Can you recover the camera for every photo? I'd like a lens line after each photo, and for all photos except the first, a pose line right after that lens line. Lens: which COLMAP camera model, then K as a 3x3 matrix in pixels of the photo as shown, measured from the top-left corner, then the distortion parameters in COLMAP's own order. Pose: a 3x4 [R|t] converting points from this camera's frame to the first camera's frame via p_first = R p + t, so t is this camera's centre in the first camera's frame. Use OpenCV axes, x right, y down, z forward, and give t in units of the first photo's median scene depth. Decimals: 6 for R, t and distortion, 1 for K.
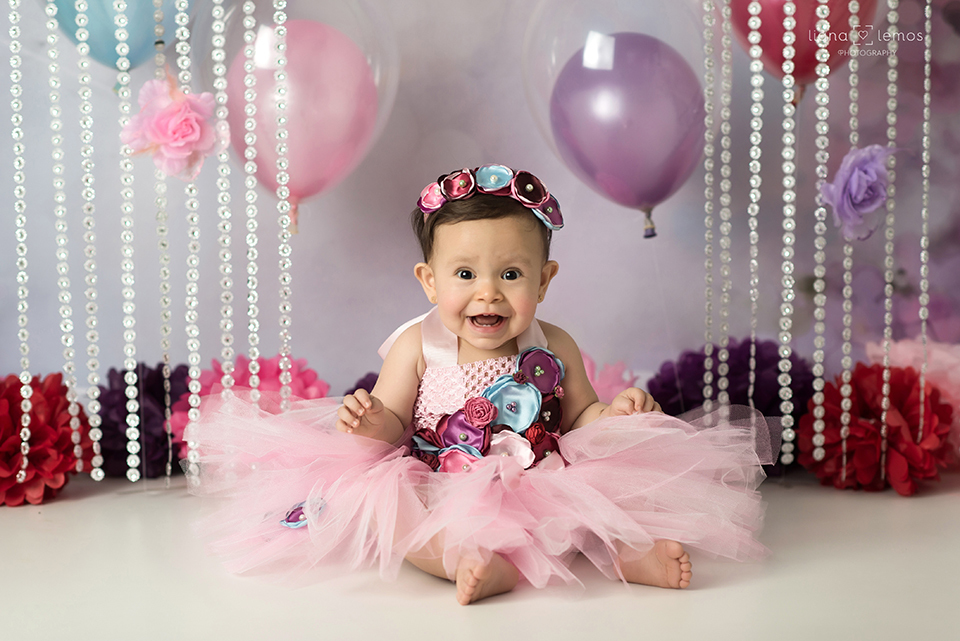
lens RADIAL K [[2045.0, 0, 489.0], [0, 2045.0, 320.9], [0, 0, 1]] dist [0.007021, 0.000000]
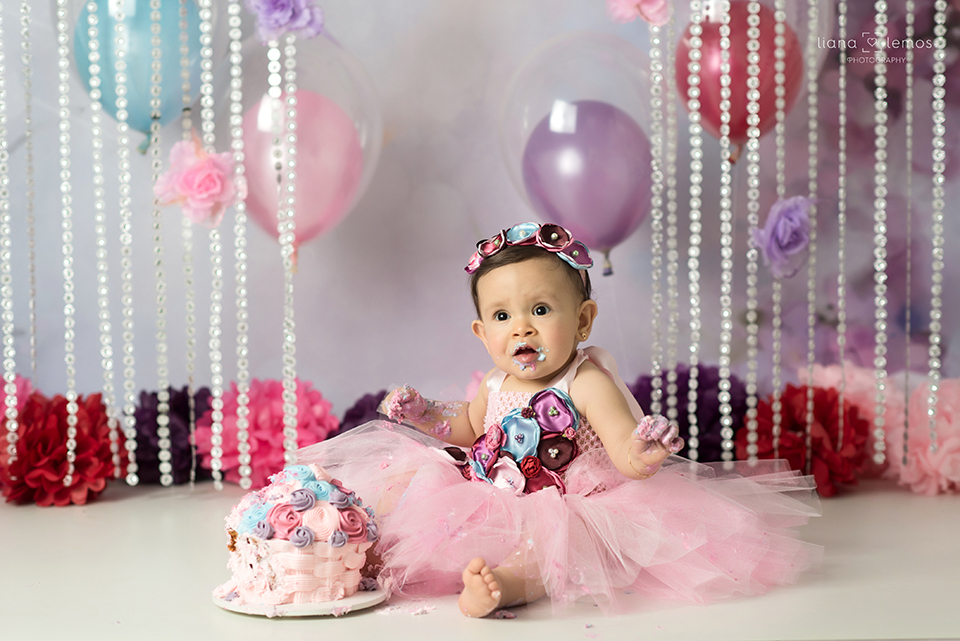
lens RADIAL K [[2045.0, 0, 479.1], [0, 2045.0, 318.8], [0, 0, 1]] dist [0.007021, 0.000000]
pose [[0.999928, -0.001647, 0.011881, -0.008132], [0.001993, 0.999574, -0.029115, 0.017919], [-0.011828, 0.029136, 0.999505, -0.166476]]
